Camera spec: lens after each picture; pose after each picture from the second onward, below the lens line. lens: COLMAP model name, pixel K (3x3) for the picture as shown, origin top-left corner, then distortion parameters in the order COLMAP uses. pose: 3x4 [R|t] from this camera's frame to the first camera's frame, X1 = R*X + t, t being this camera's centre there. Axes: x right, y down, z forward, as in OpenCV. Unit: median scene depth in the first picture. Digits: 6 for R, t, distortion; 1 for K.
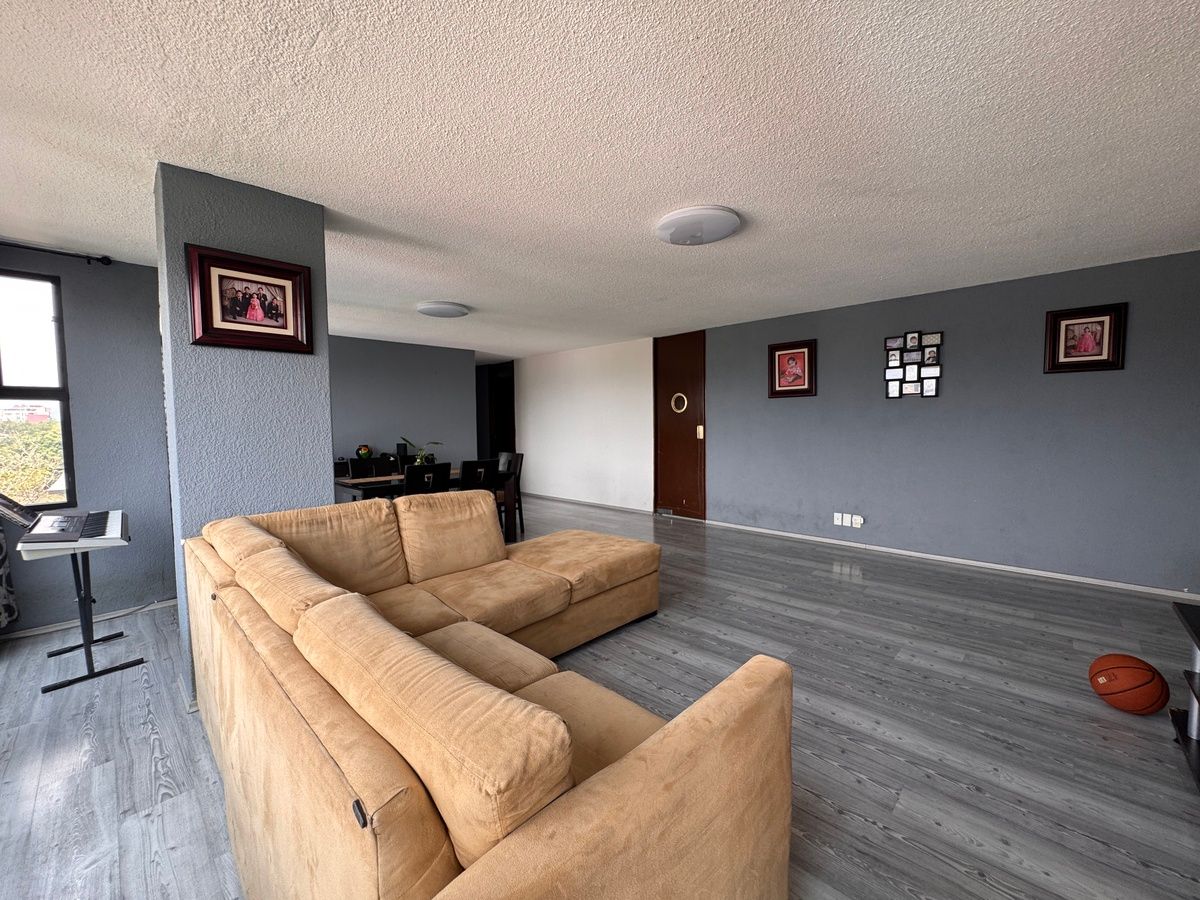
lens RADIAL K [[480.2, 0, 604.3], [0, 480.2, 449.6], [0, 0, 1]] dist [-0.003752, 0.000543]
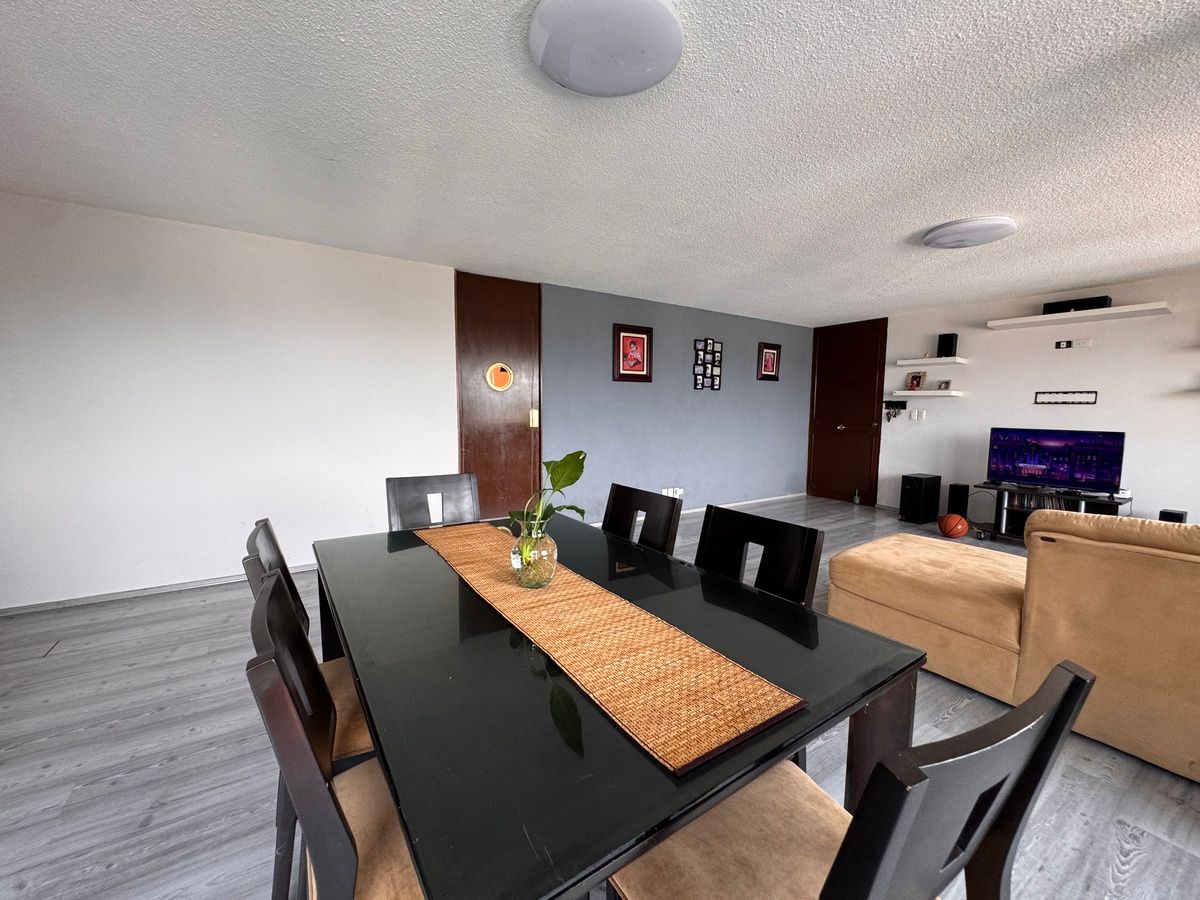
lens RADIAL K [[480.2, 0, 601.3], [0, 480.2, 451.9], [0, 0, 1]] dist [-0.003752, 0.000543]
pose [[0.216145, -0.076122, 0.973389, -0.614718], [0.047951, 0.996581, 0.067288, -0.035492], [-0.975183, 0.032131, 0.219056, 0.870361]]
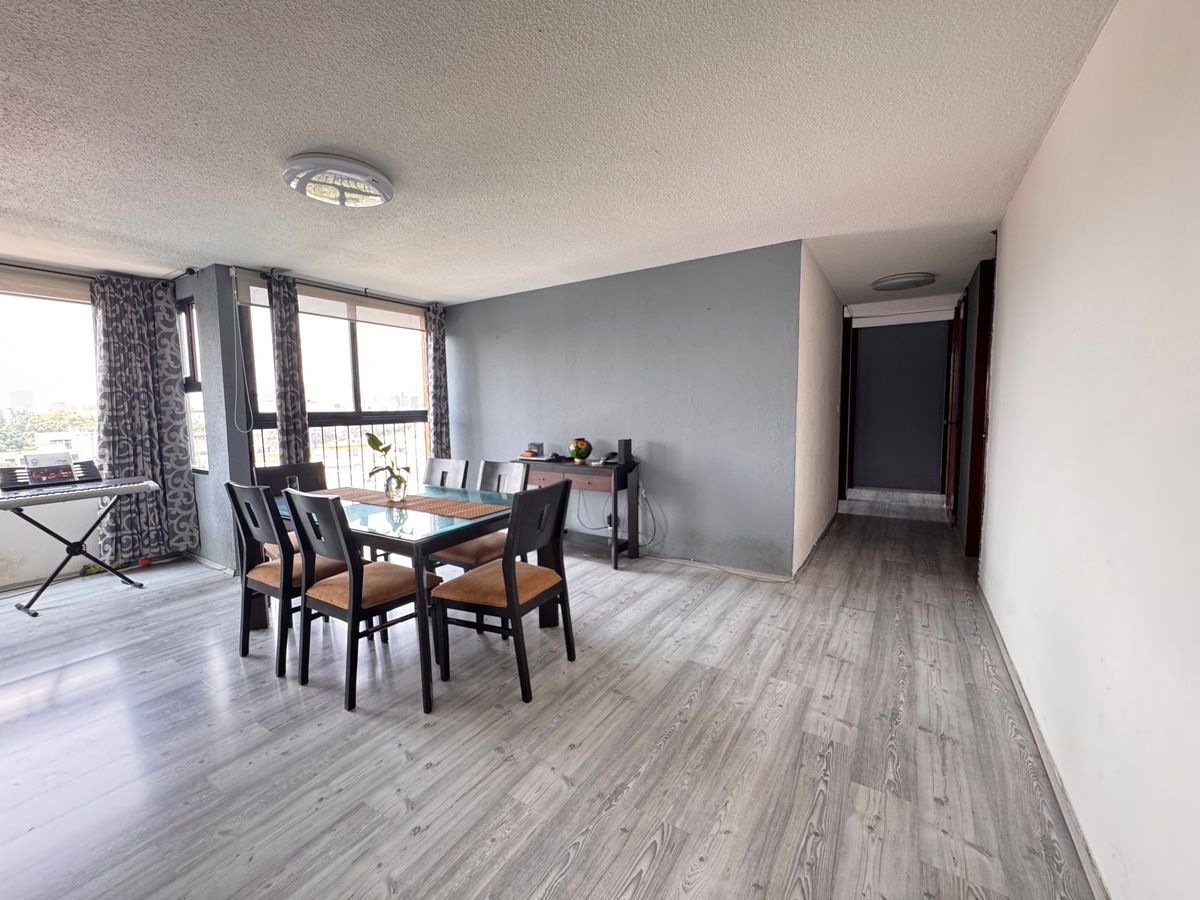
lens RADIAL K [[480.2, 0, 596.9], [0, 480.2, 450.3], [0, 0, 1]] dist [-0.003752, 0.000543]
pose [[0.189845, 0.085218, -0.978109, 0.227183], [-0.047499, 0.995857, 0.077545, -0.059536], [0.980664, 0.031737, 0.193106, 1.085222]]
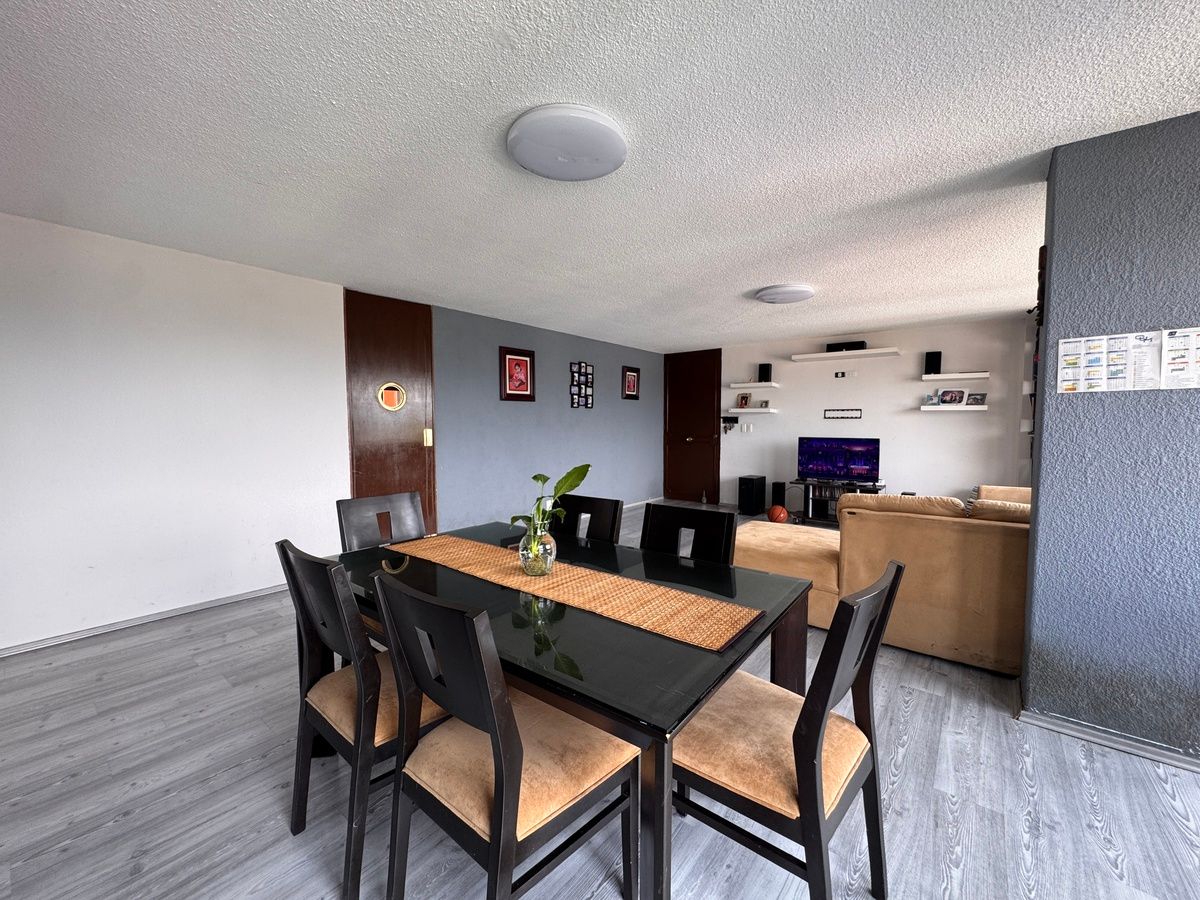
lens RADIAL K [[480.2, 0, 601.1], [0, 480.2, 453.6], [0, 0, 1]] dist [-0.003752, 0.000543]
pose [[-0.101121, -0.051925, 0.993518, -0.699260], [0.064106, 0.996222, 0.058591, -0.045366], [-0.992807, 0.069615, -0.097410, 0.951408]]
